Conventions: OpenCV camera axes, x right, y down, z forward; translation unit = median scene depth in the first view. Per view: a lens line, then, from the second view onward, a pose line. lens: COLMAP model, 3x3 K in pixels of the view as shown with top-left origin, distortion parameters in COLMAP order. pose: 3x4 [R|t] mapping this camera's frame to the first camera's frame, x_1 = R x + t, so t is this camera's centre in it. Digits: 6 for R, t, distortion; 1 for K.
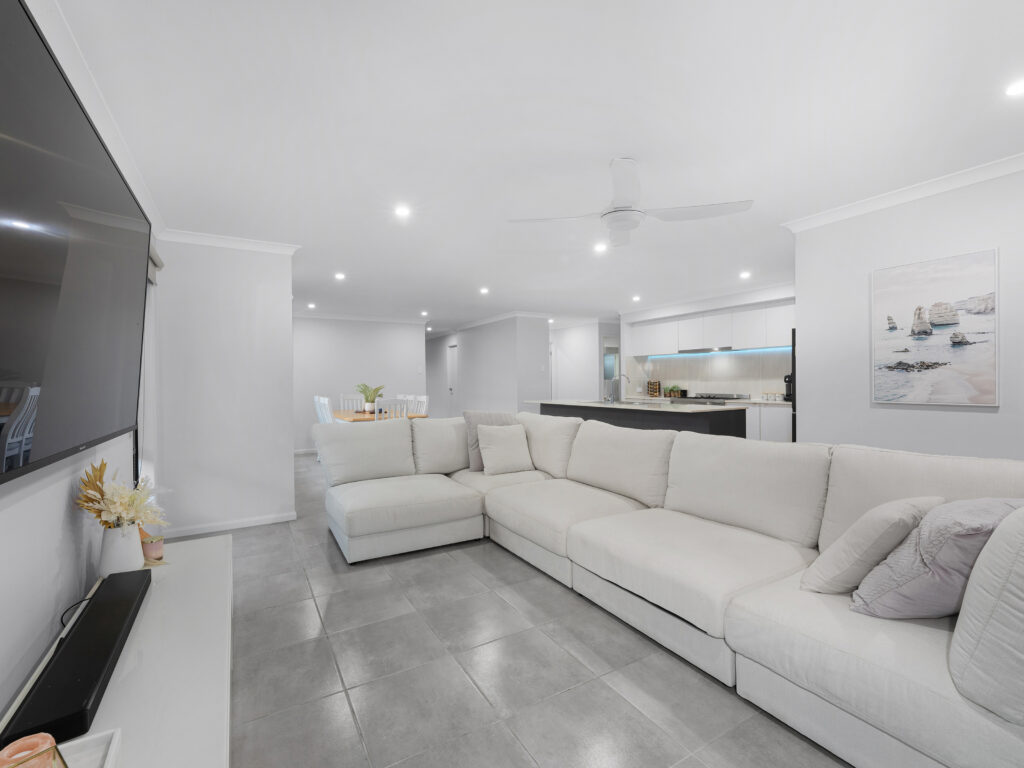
lens RADIAL K [[463.9, 0, 510.2], [0, 463.9, 381.2], [0, 0, 1]] dist [-0.001841, -0.001403]
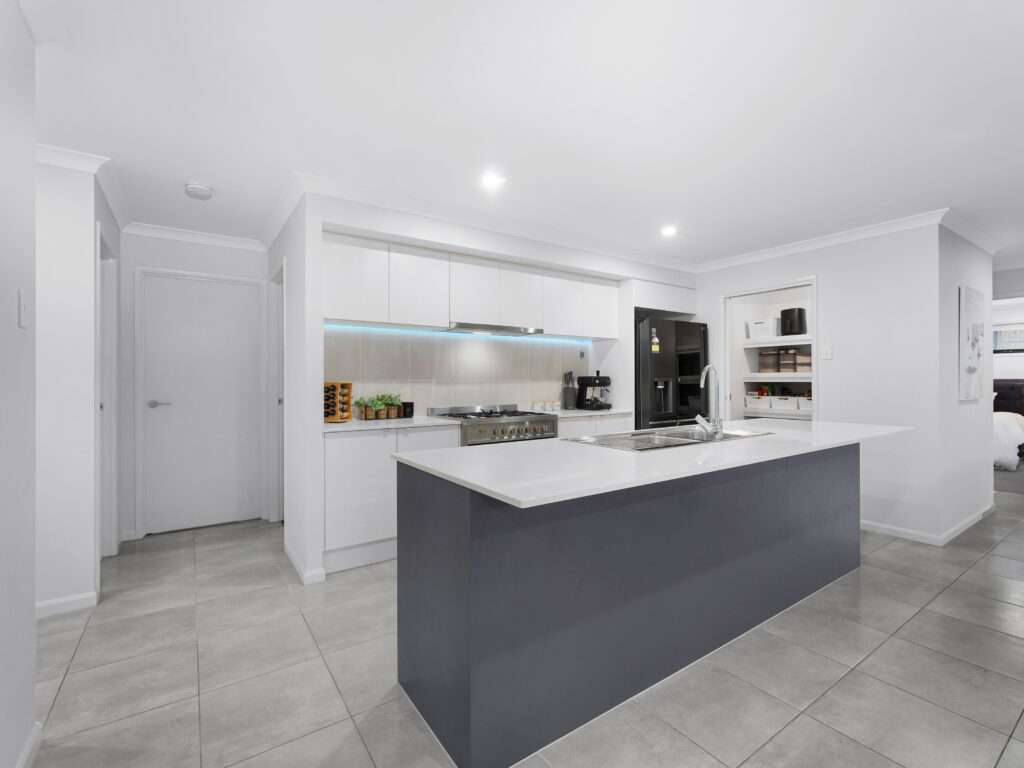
lens RADIAL K [[463.9, 0, 511.9], [0, 463.9, 381.4], [0, 0, 1]] dist [-0.001841, -0.001403]
pose [[-0.077993, 0.006237, 0.996934, -0.312396], [0.005206, 0.999969, -0.005849, 0.000043], [-0.996940, 0.004734, -0.078023, 2.300994]]
